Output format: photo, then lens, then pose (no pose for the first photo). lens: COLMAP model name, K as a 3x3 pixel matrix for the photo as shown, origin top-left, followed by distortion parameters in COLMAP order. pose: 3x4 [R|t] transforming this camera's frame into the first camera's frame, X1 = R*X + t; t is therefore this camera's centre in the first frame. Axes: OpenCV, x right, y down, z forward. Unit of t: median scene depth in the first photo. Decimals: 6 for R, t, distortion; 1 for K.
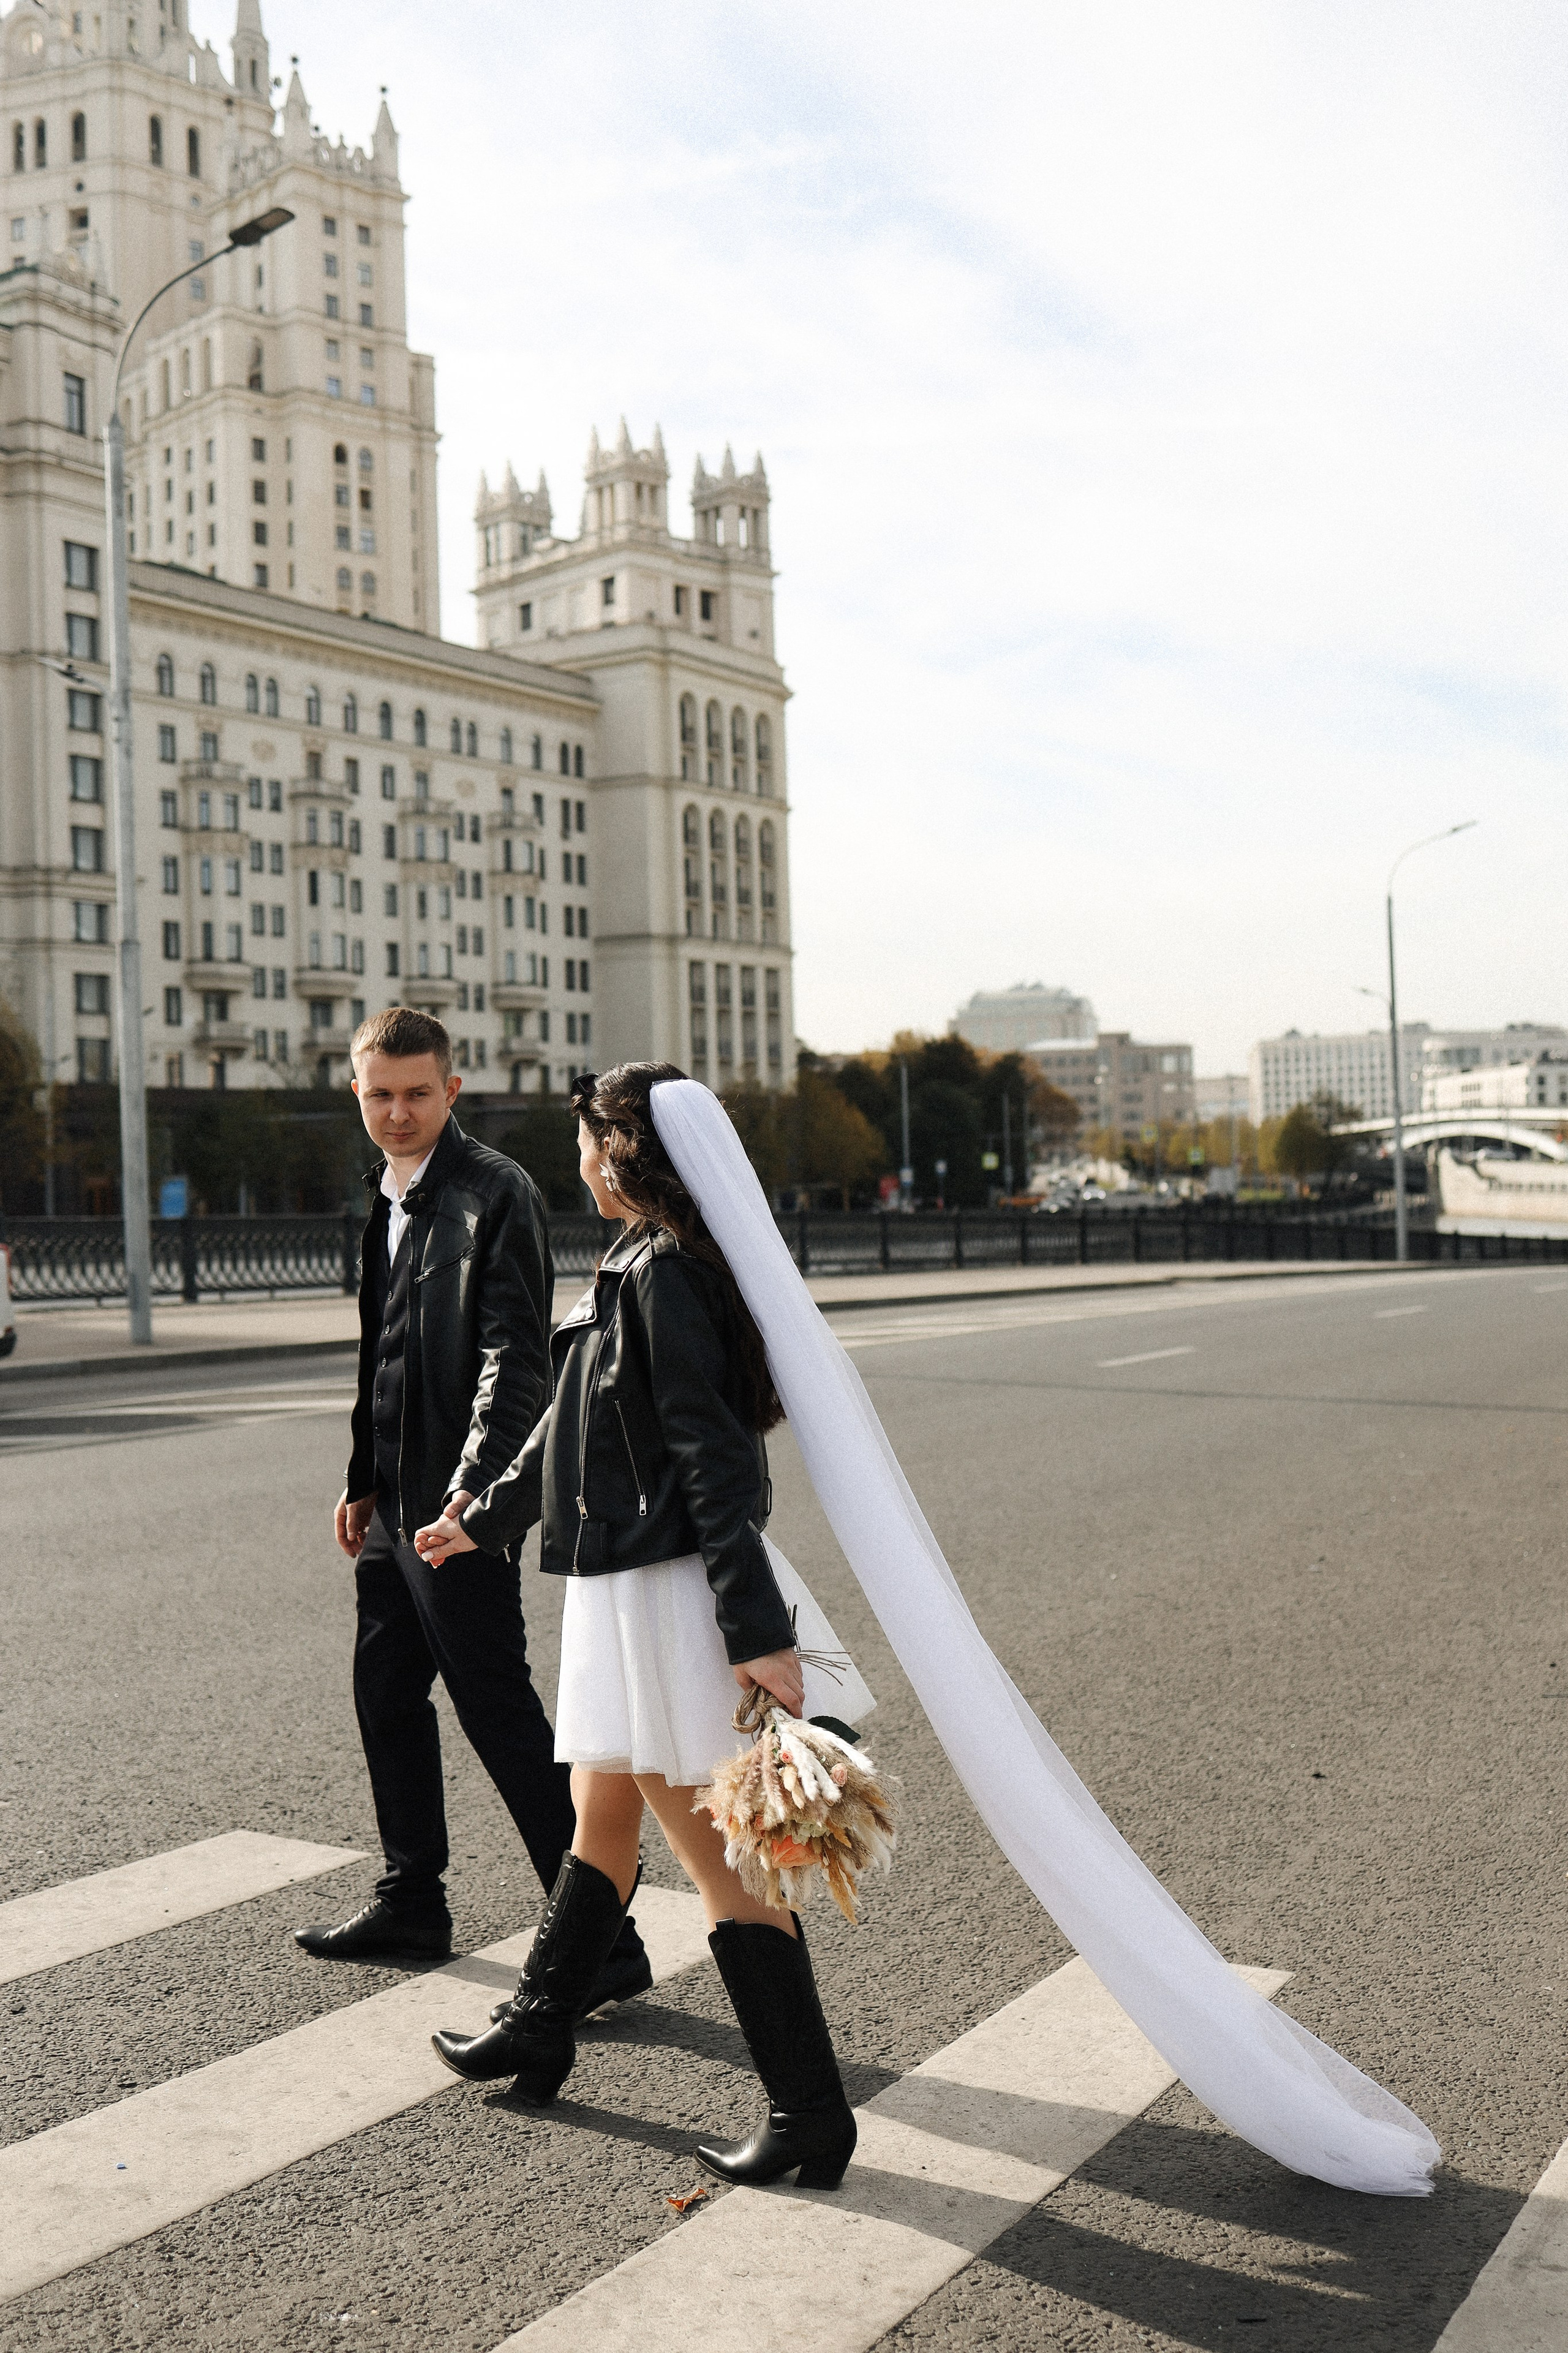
lens RADIAL K [[2322.6, 0, 740.1], [0, 2322.6, 1176.2], [0, 0, 1]] dist [-0.065506, 0.000000]
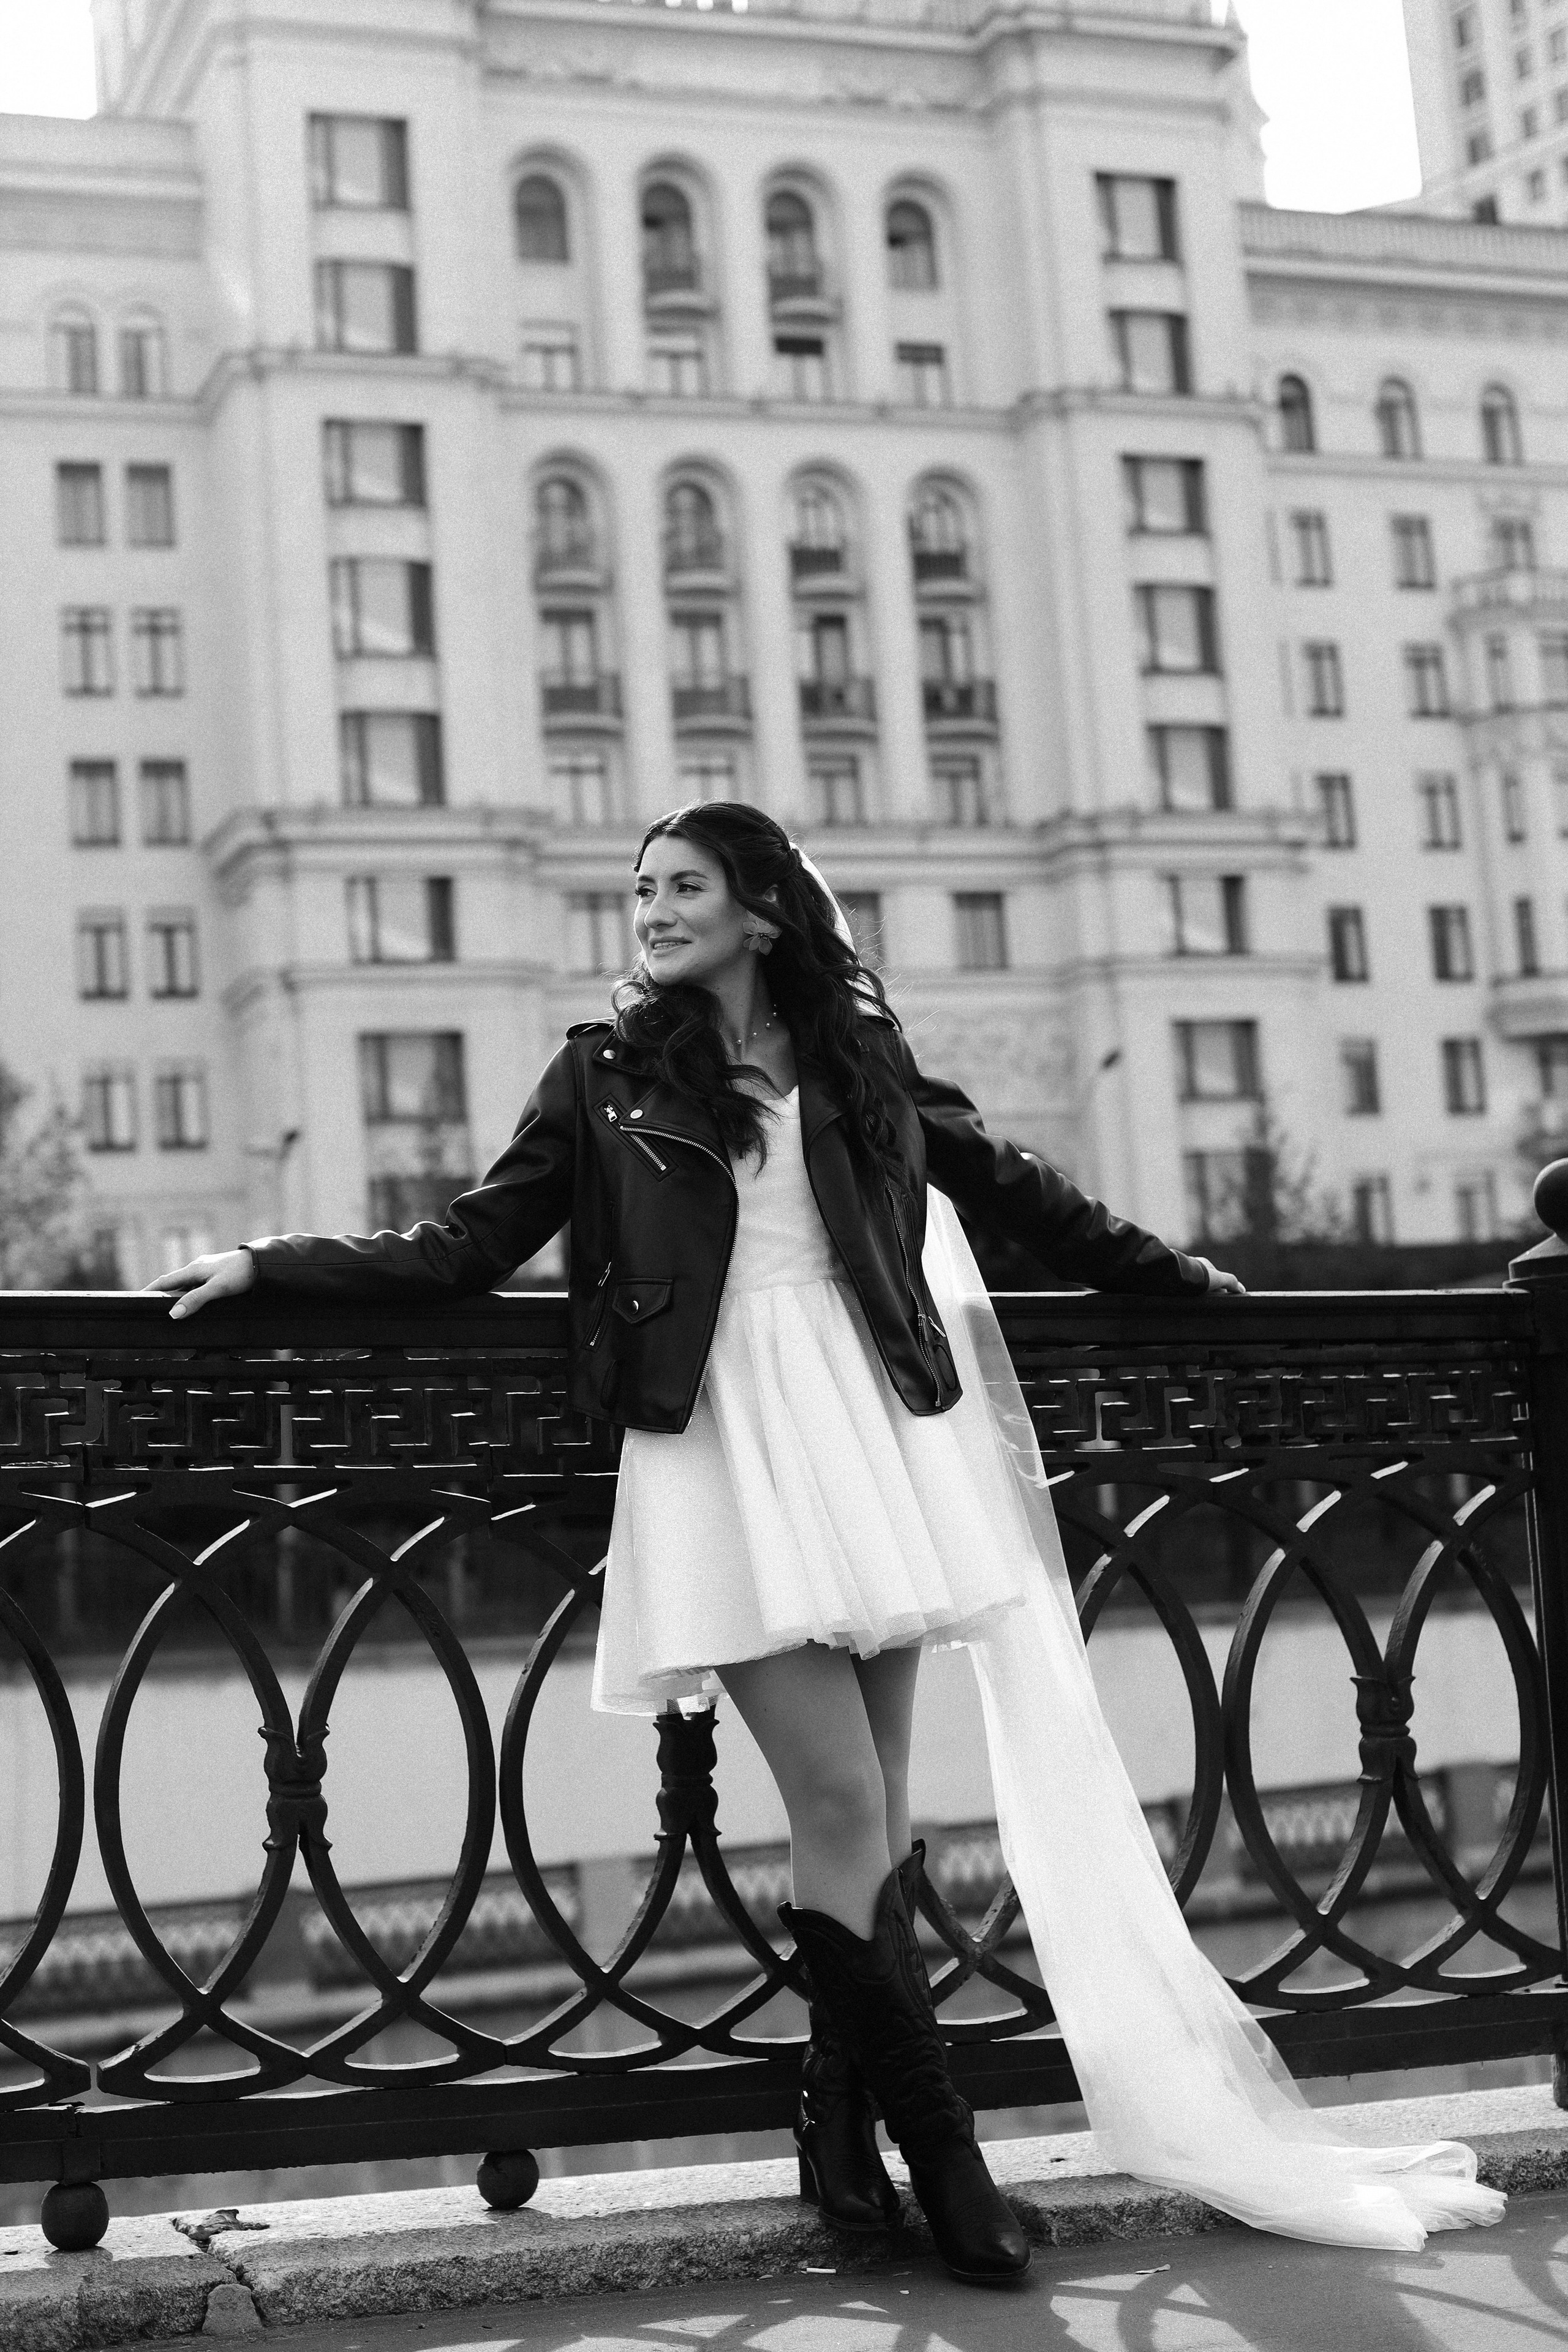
lens RADIAL K [[3246.4, 0, 772.4], [0, 3246.4, 1184.0], [0, 0, 1]] dist [-0.145782, 0.000000]
pose [[0.780796, -0.076276, -0.620113, 0.049555], [0.036203, 0.996376, -0.076974, -0.002849], [0.623737, 0.037651, 0.780727, 0.300791]]
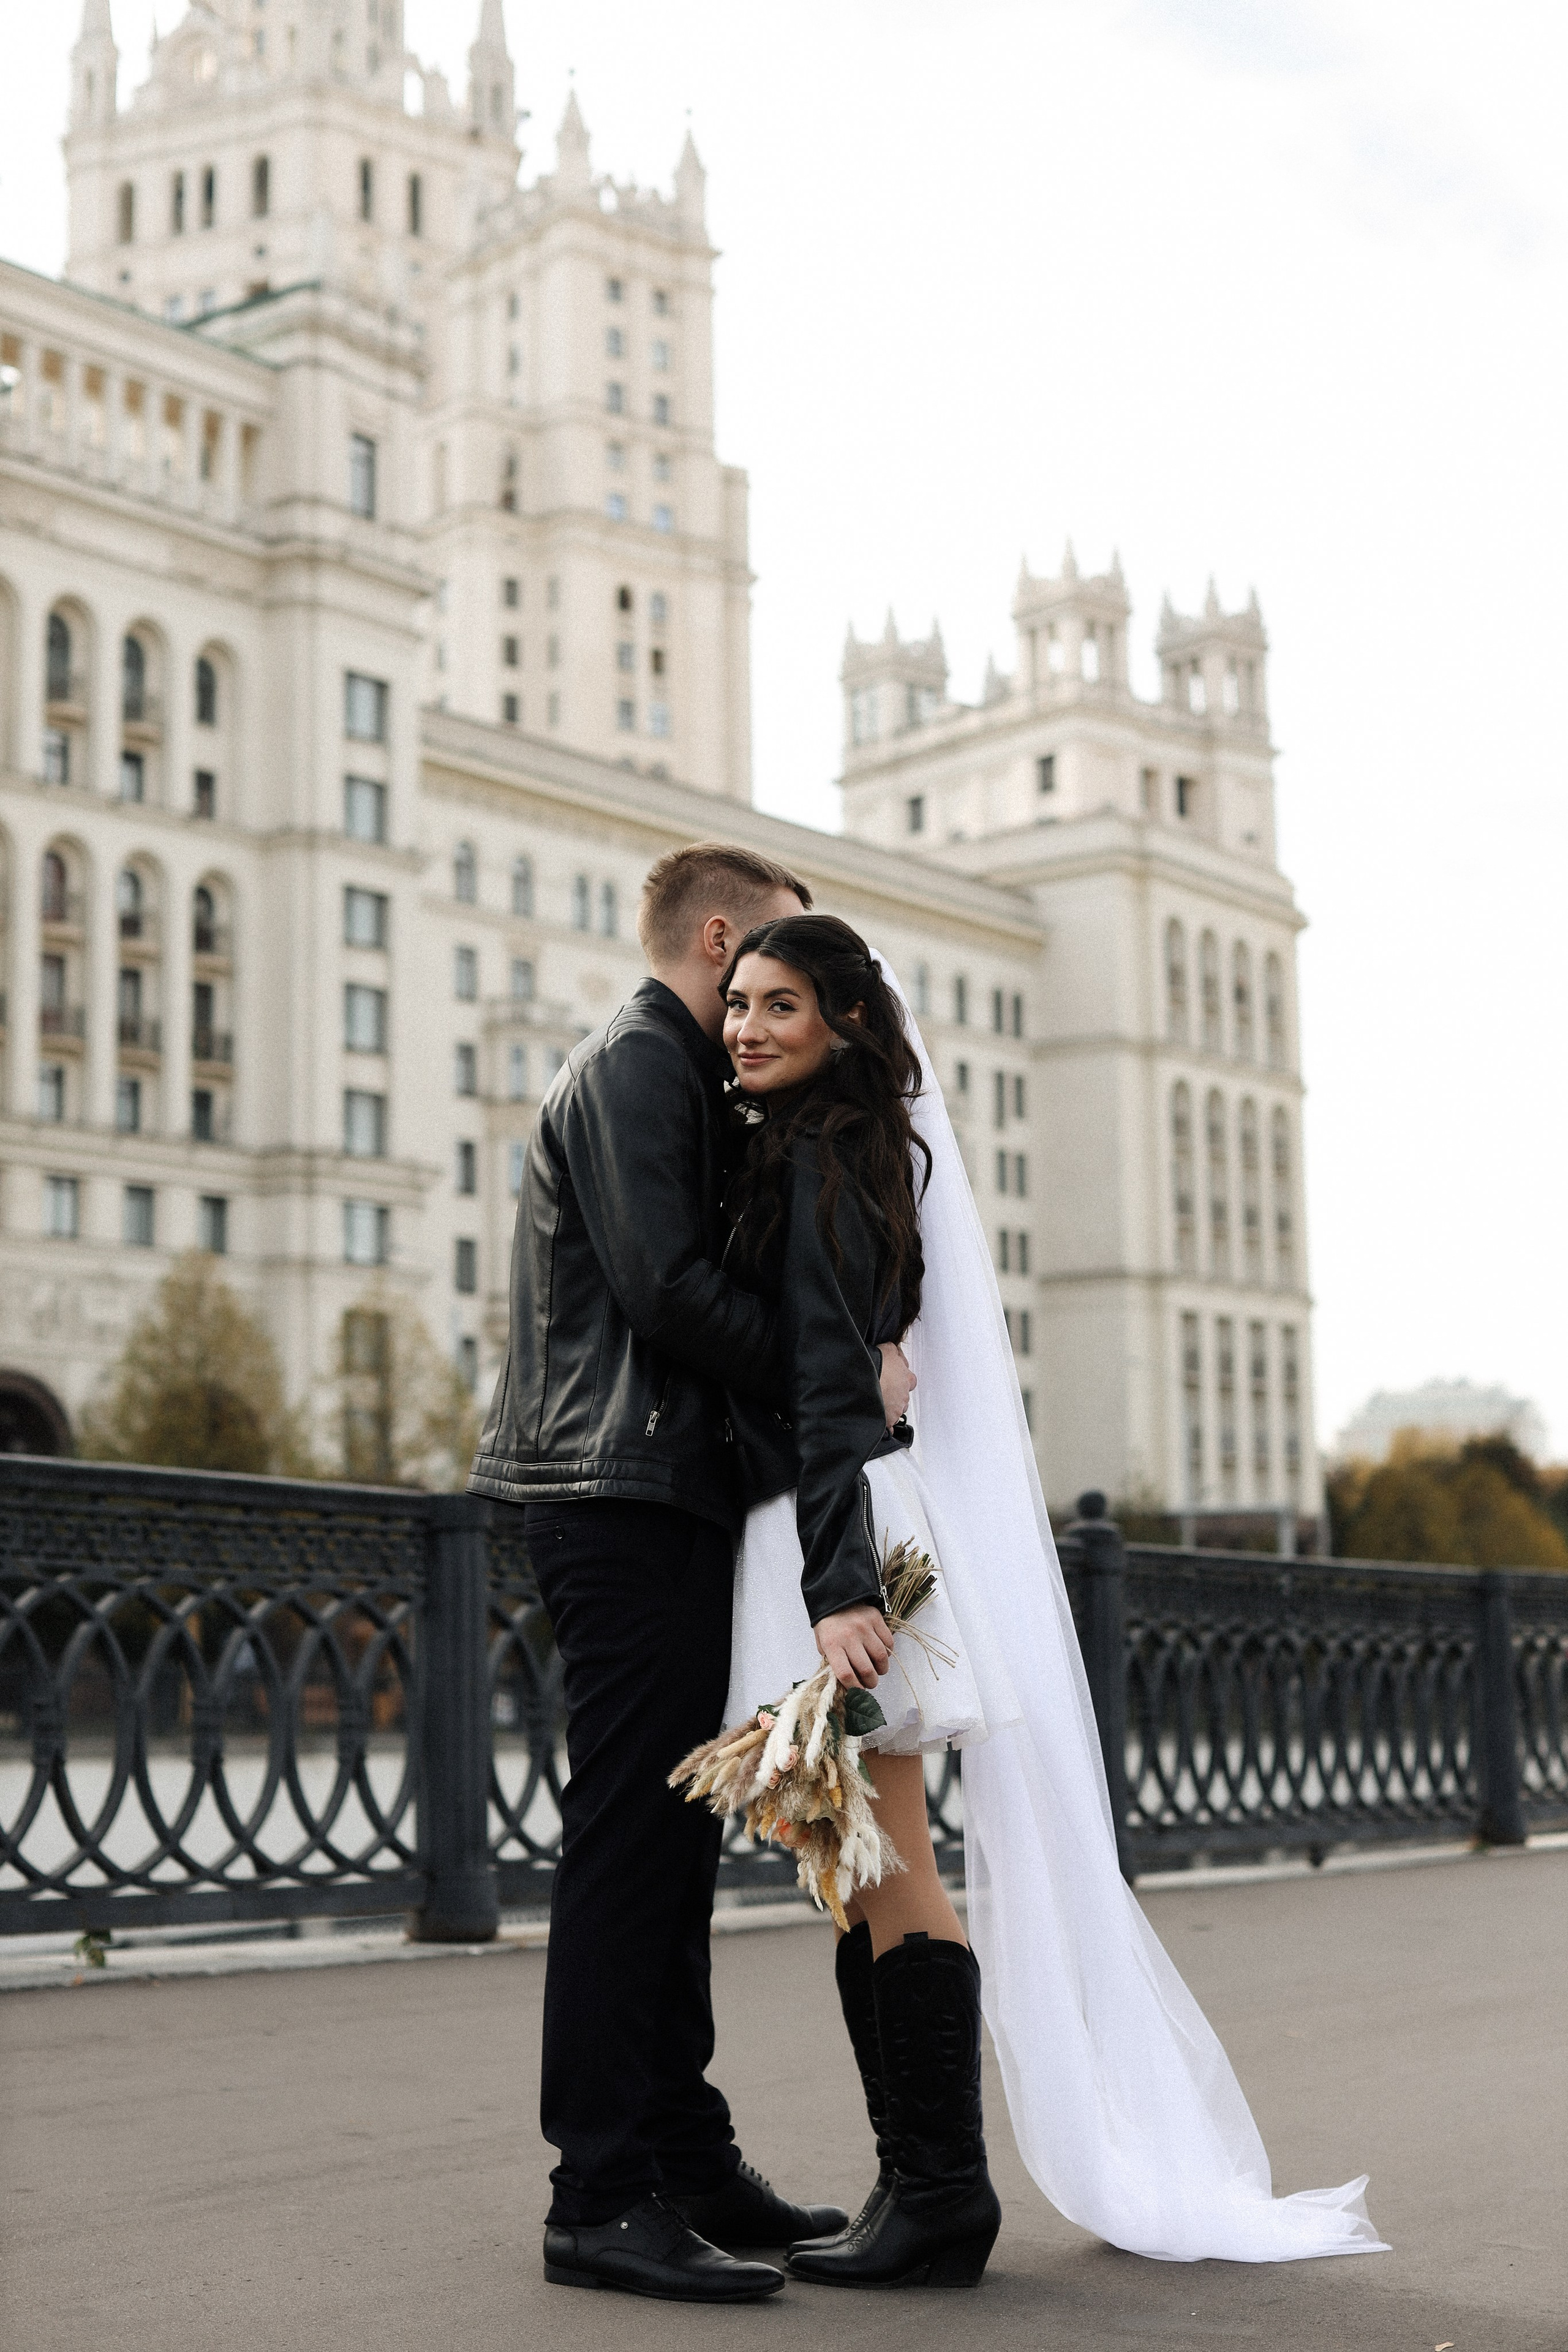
lens RADIAL K [[3246.4, 0, 777.2], [0, 3246.4, 1171.6], [0, 0, 1]] dist [-0.145782, 0.000000]
pose [[0.997449, -0.001424, -0.071373, -0.072197], [-0.009071, 0.989167, -0.146512, 0.005135], [0.070808, 0.146785, 0.986631, 0.068550]]
